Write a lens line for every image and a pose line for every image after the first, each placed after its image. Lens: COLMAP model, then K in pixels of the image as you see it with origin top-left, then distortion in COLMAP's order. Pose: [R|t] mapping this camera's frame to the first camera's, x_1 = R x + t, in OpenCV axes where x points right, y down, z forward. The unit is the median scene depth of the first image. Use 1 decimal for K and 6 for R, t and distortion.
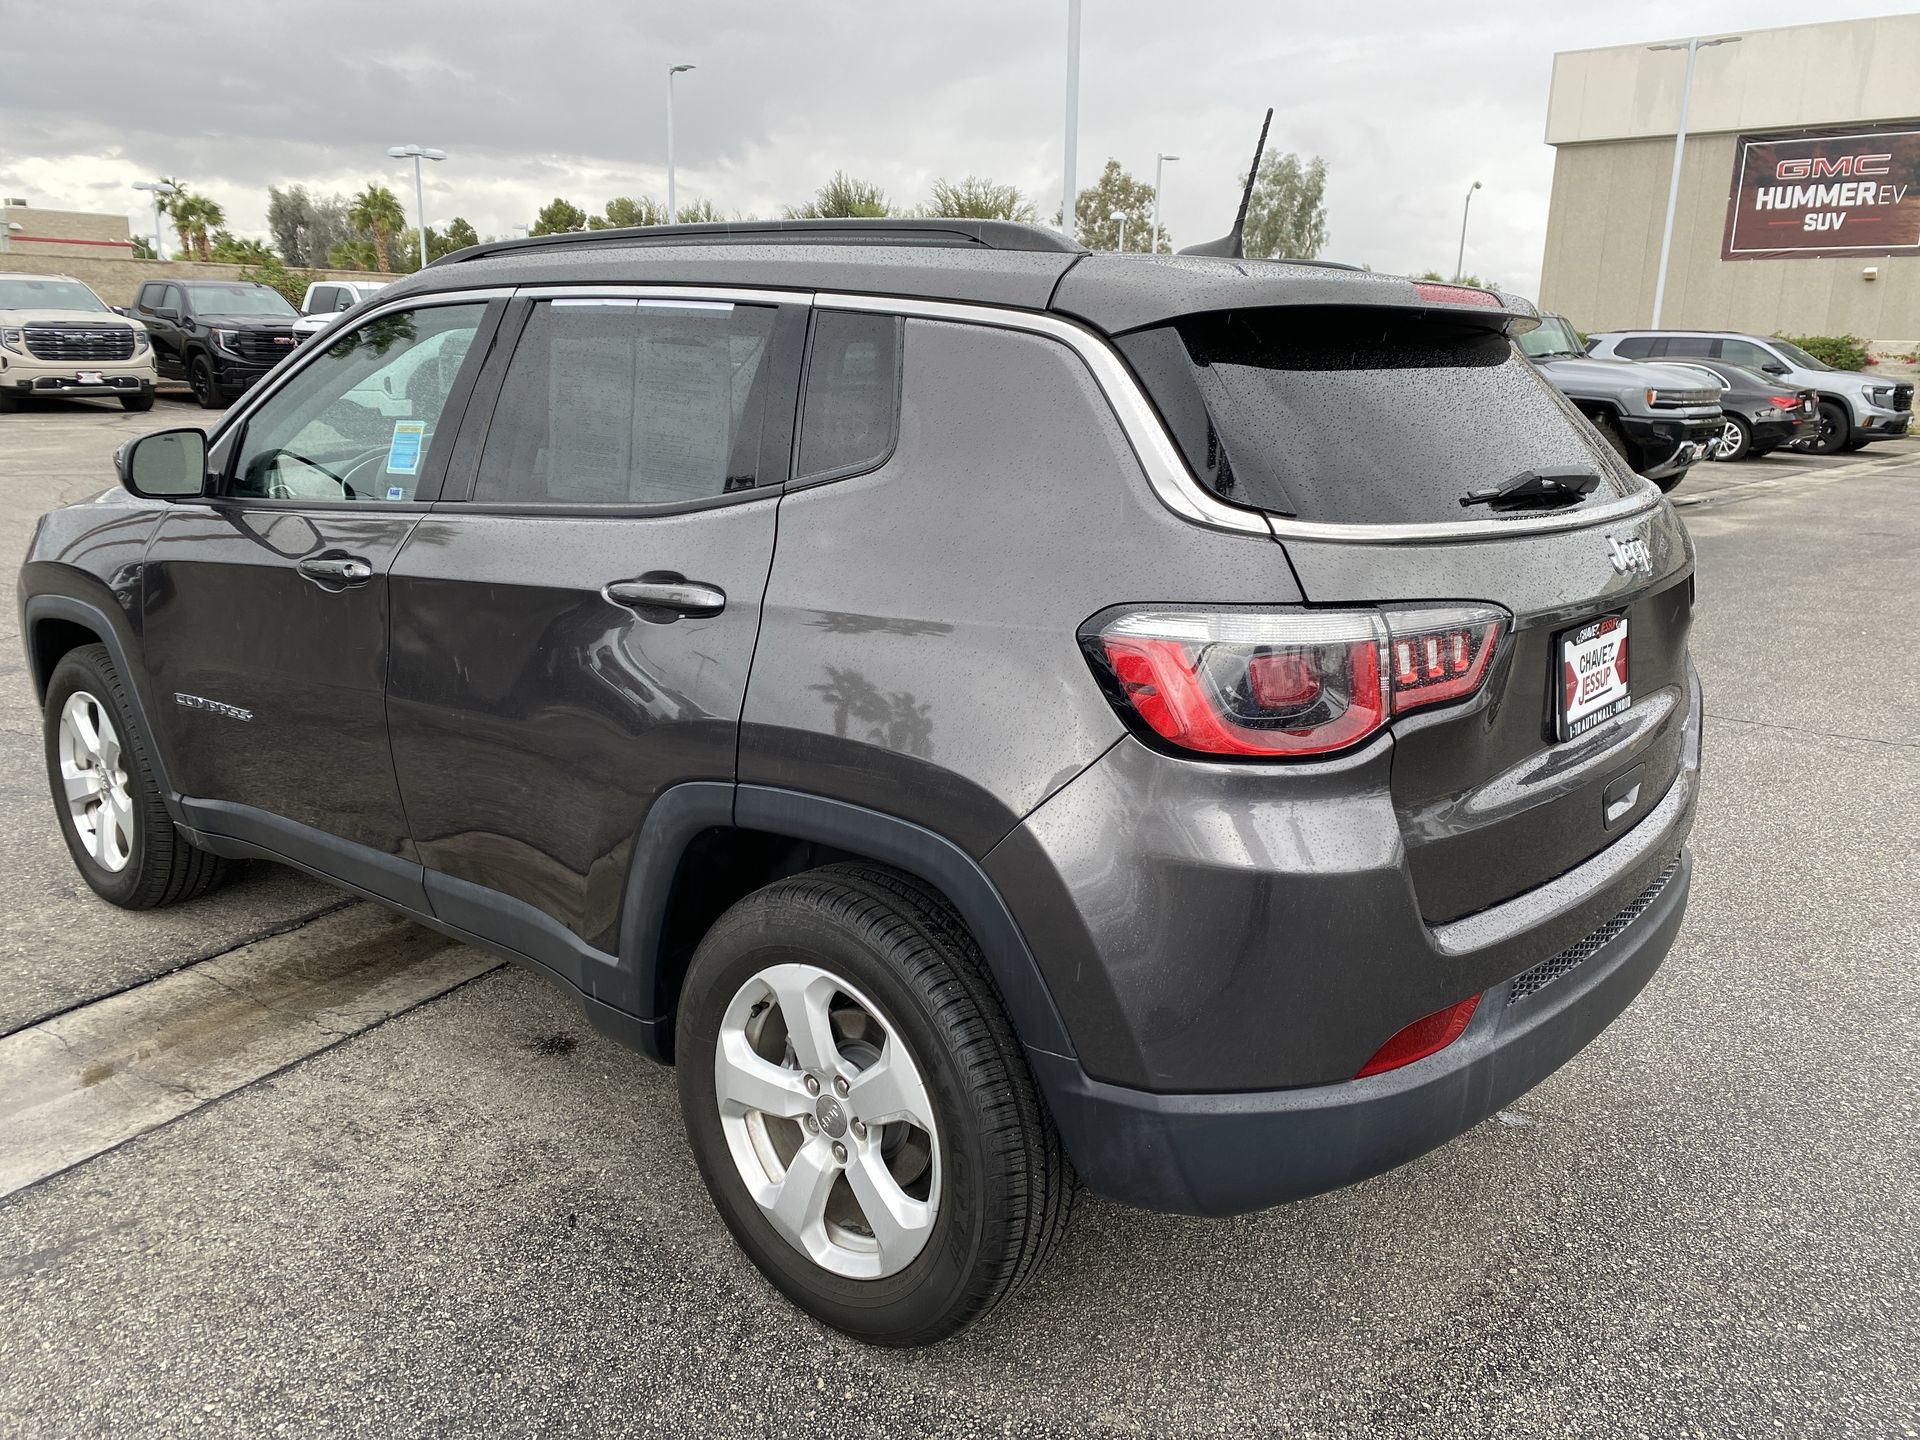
lens RADIAL K [[1469.4, 0, 967.3], [0, 1469.4, 728.1], [0, 0, 1]] dist [0.008306, -0.000146]
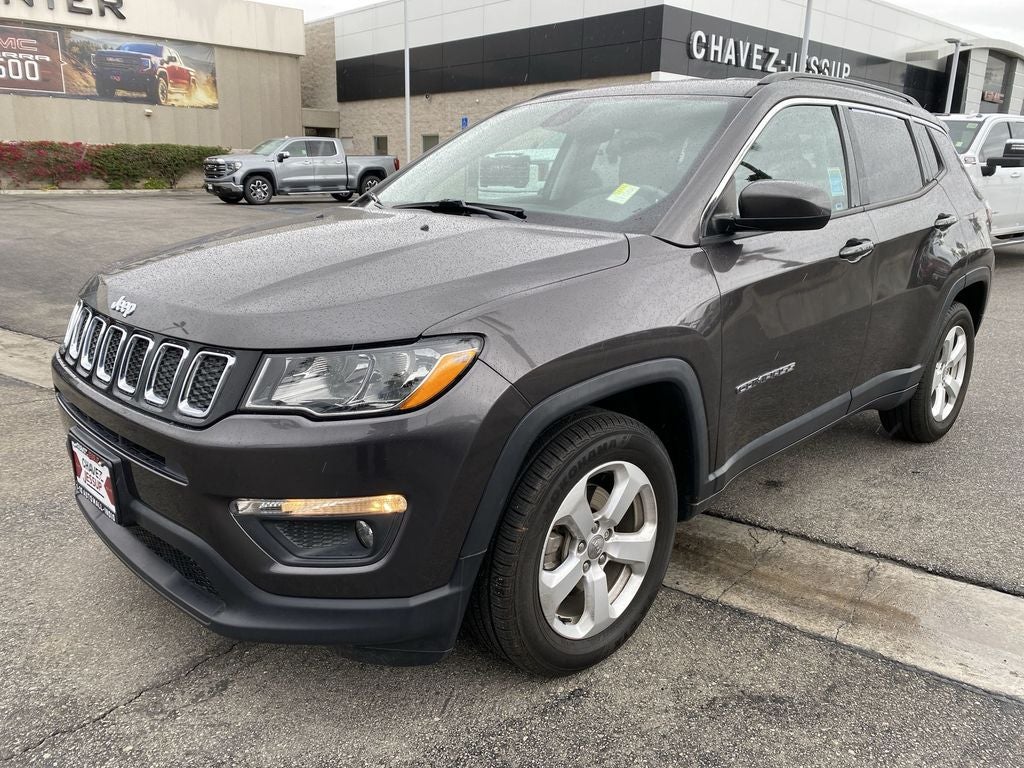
lens RADIAL K [[783.7, 0, 515.9], [0, 783.7, 388.3], [0, 0, 1]] dist [0.008306, -0.000146]
pose [[0.093852, -0.286271, 0.953541, -0.140220], [0.232897, 0.937507, 0.258534, -0.028582], [-0.967962, 0.197813, 0.154658, 0.124615]]
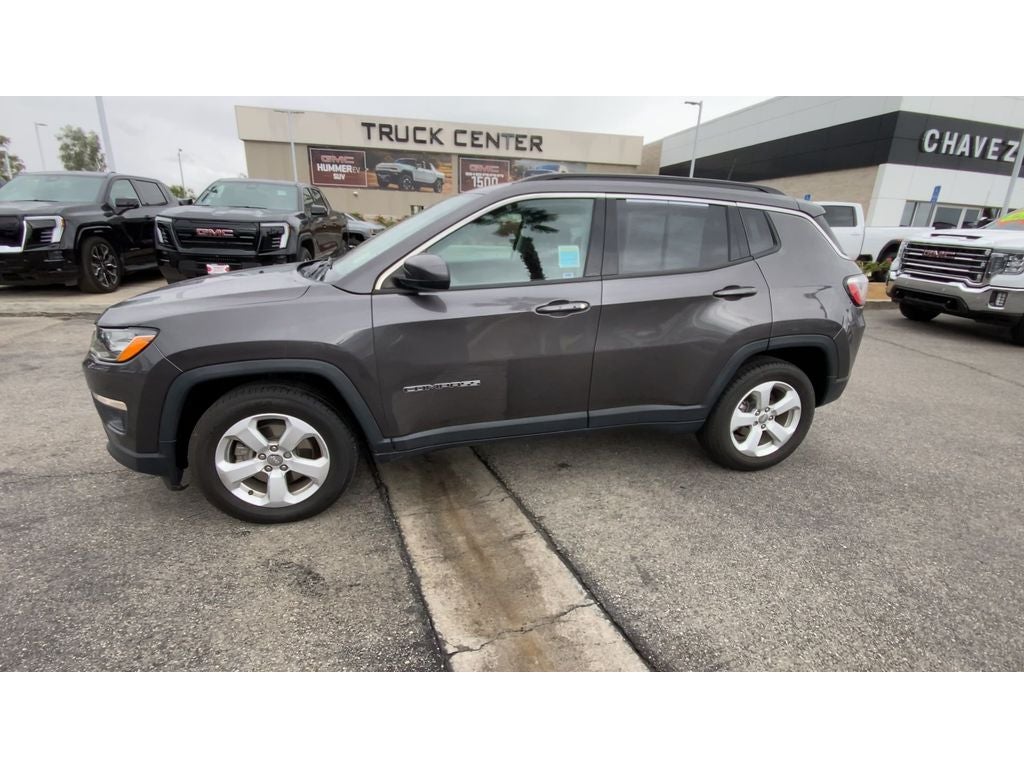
lens RADIAL K [[463.7, 0, 511.7], [0, 463.7, 388.8], [0, 0, 1]] dist [0.020458, -0.022091]
pose [[0.599194, -0.264989, 0.755478, -0.106906], [0.183938, 0.963958, 0.192229, -0.013436], [-0.779187, 0.023778, 0.626340, 0.054957]]
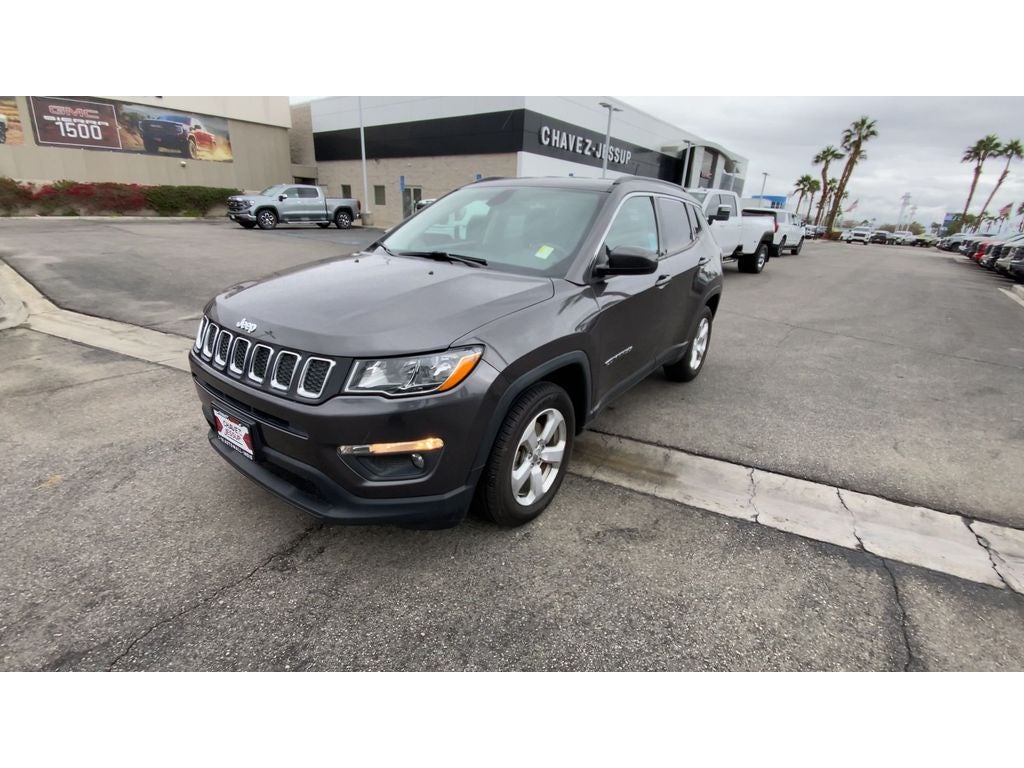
lens RADIAL K [[463.7, 0, 511.7], [0, 463.7, 388.8], [0, 0, 1]] dist [0.020458, -0.022091]
pose [[-0.065506, -0.377742, 0.923591, -0.141056], [0.203599, 0.901048, 0.382962, -0.034201], [-0.976861, 0.213128, 0.017883, 0.131150]]
